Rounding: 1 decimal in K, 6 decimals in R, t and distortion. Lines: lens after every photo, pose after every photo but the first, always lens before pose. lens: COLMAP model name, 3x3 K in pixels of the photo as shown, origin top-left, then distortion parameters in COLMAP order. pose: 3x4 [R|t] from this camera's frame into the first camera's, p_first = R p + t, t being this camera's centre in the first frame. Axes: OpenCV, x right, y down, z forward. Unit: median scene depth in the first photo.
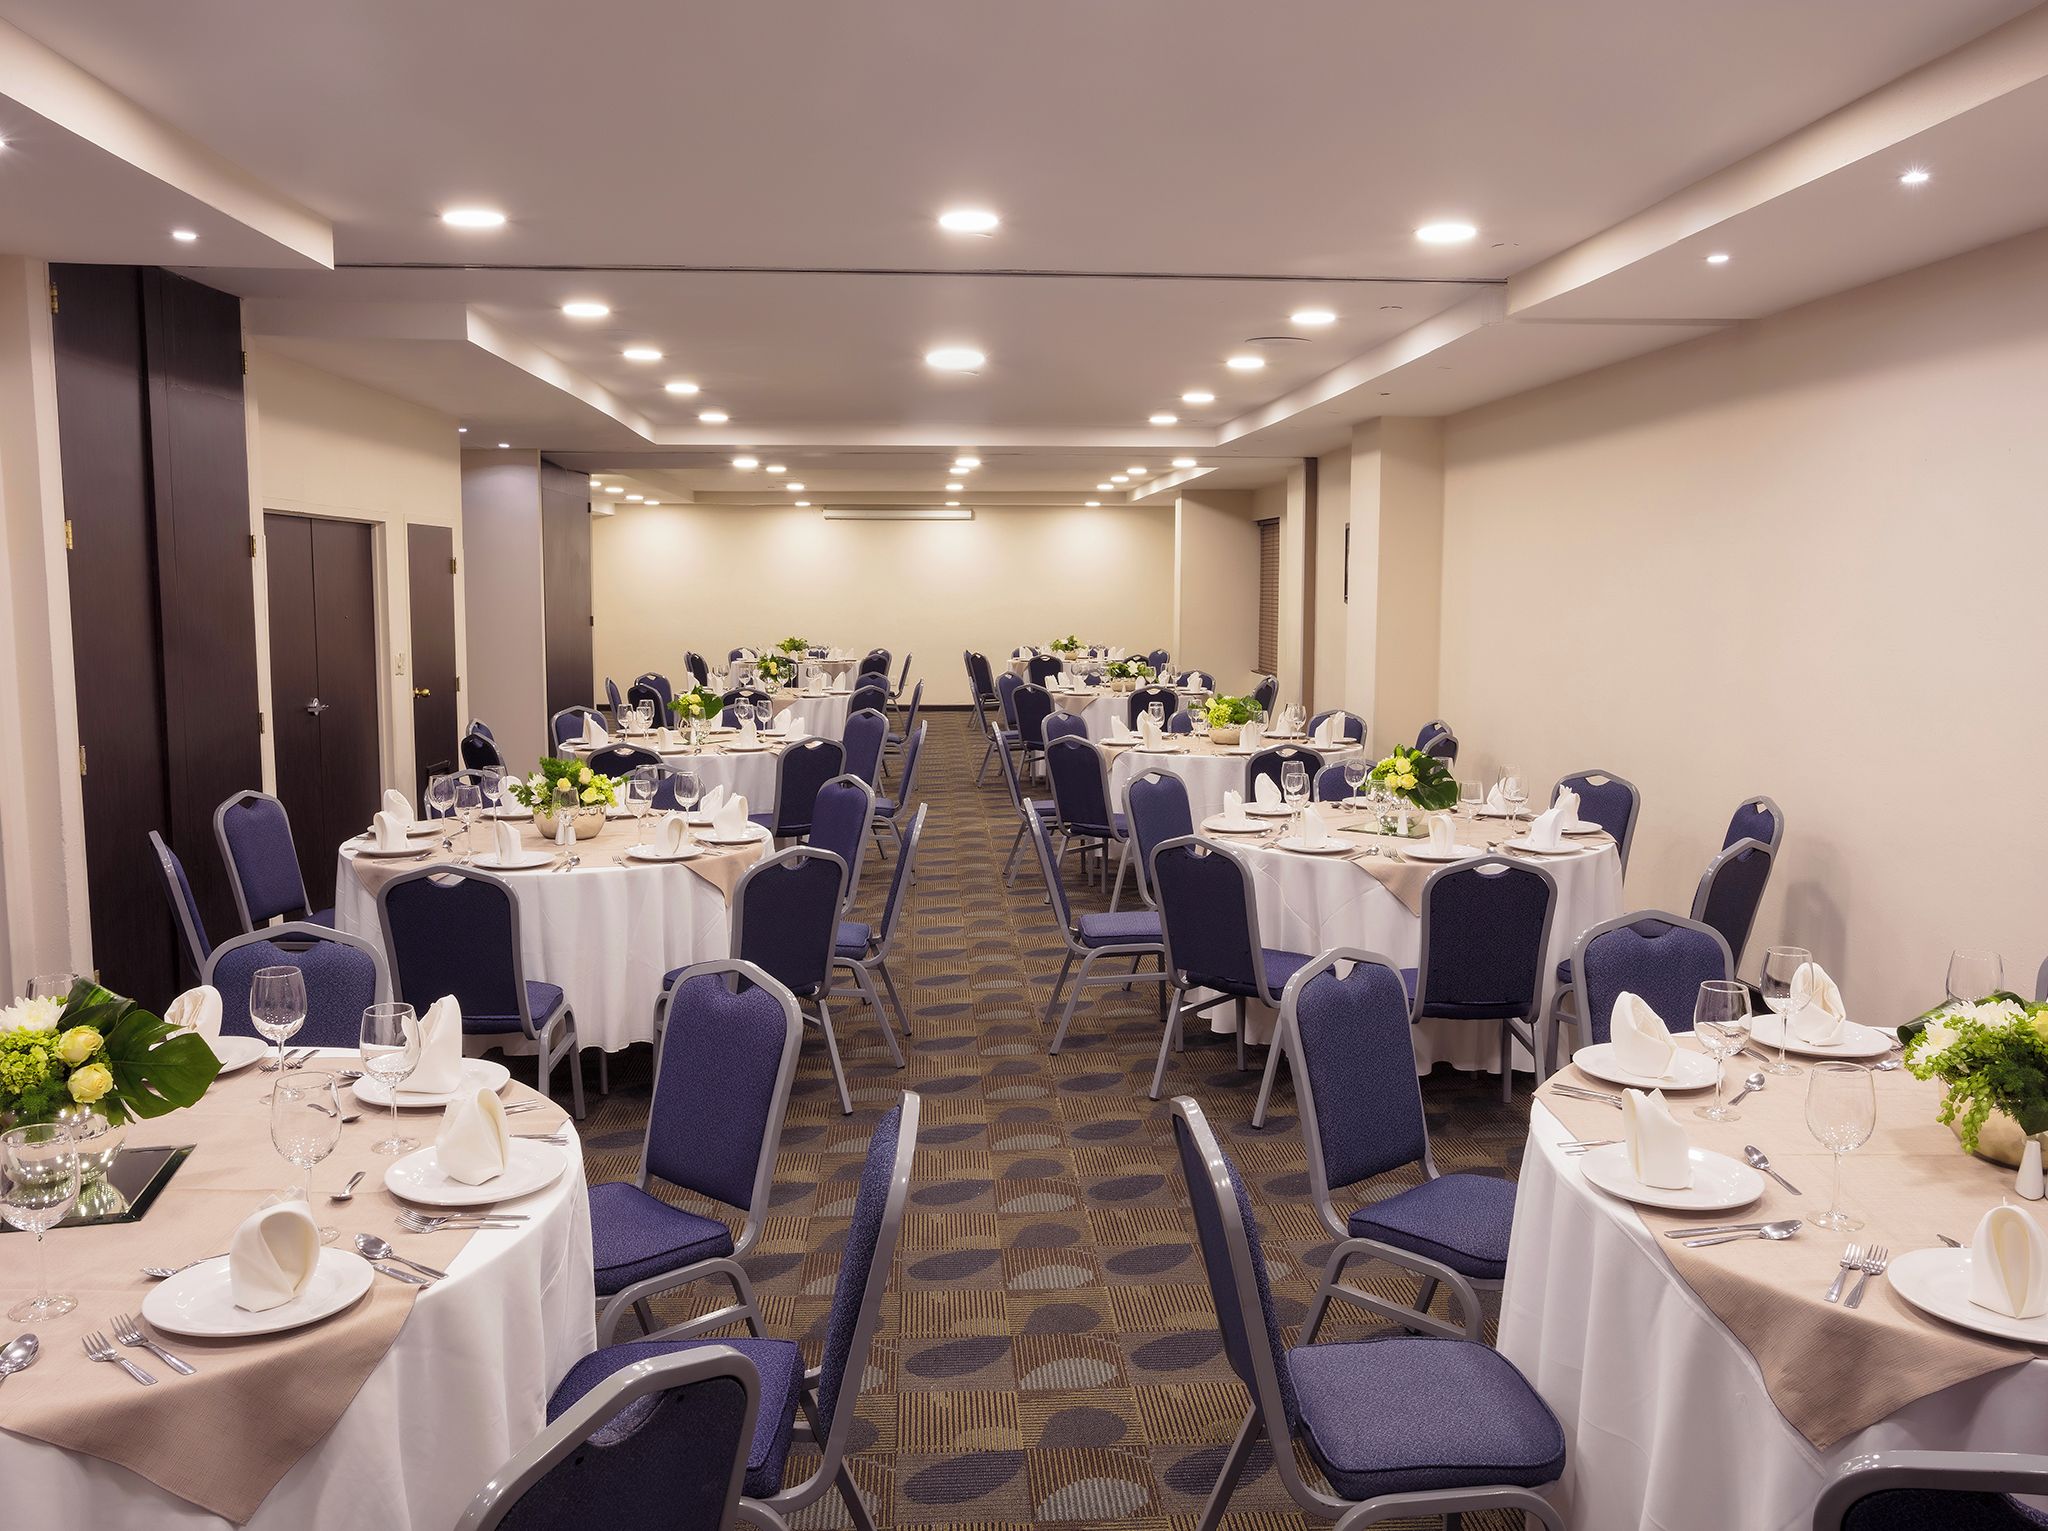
lens RADIAL K [[1597.6, 0, 1024.0], [0, 1597.6, 765.5], [0, 0, 1]] dist [-0.000586, 0.000286]
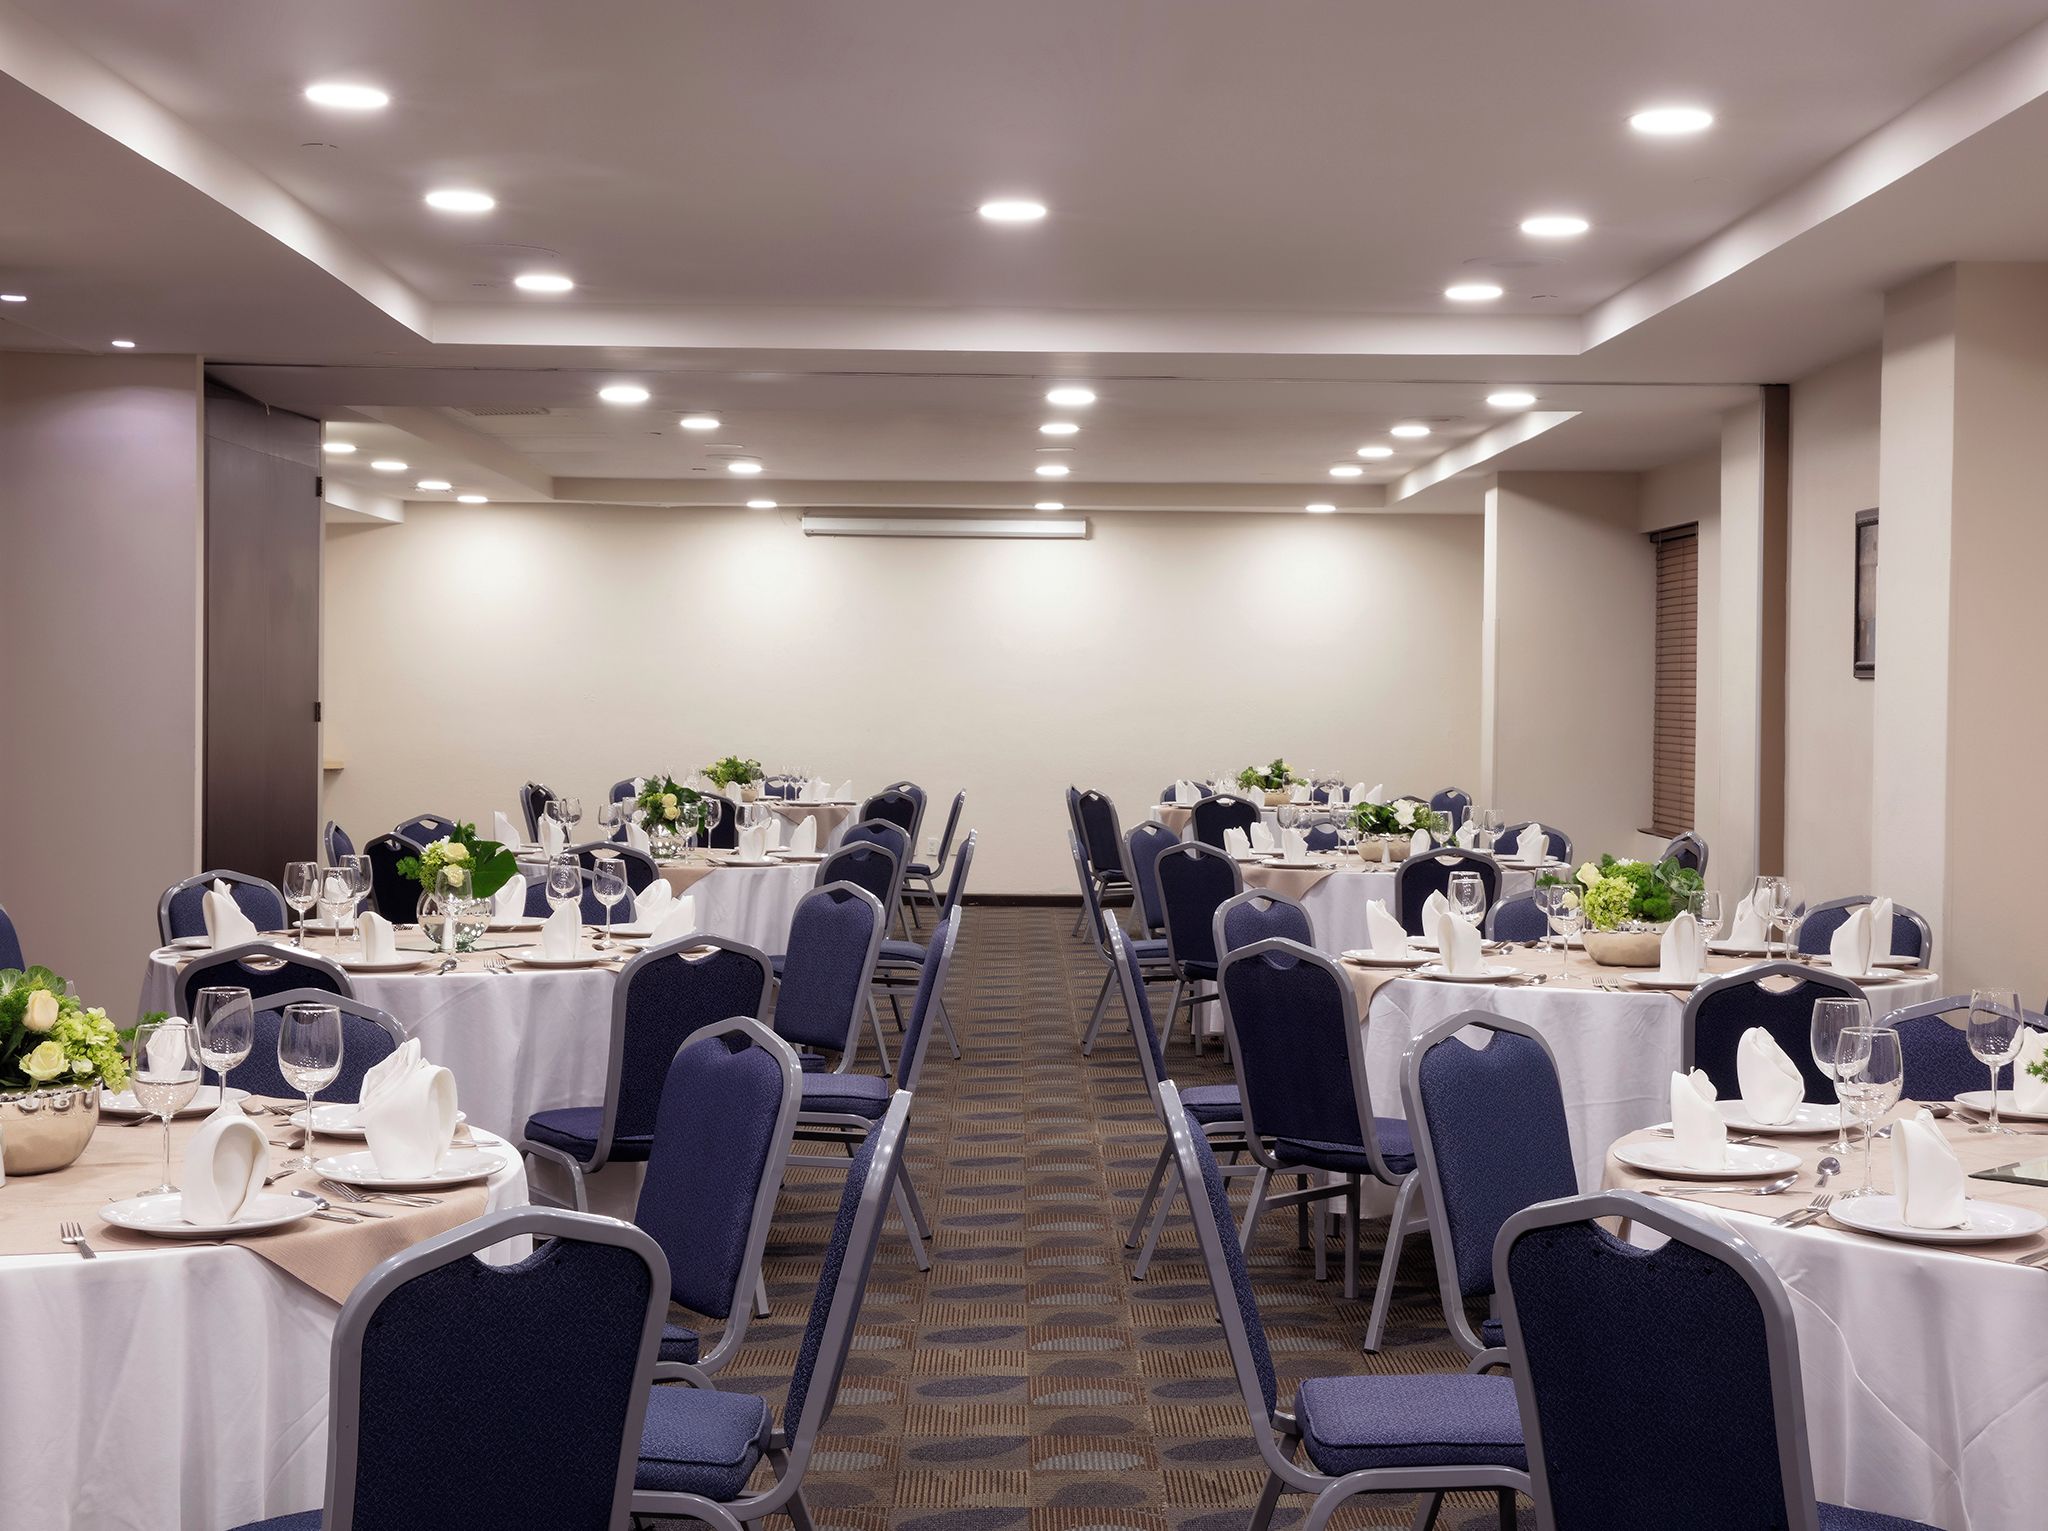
lens RADIAL K [[2681.8, 0, 1083.3], [0, 2681.8, 765.3], [0, 0, 1]] dist [0.085088, 0.017662]
pose [[0.999066, 0.009044, -0.042245, 0.005303], [-0.013041, 0.995362, -0.095310, 0.004015], [0.041187, 0.095772, 0.994551, 0.202140]]
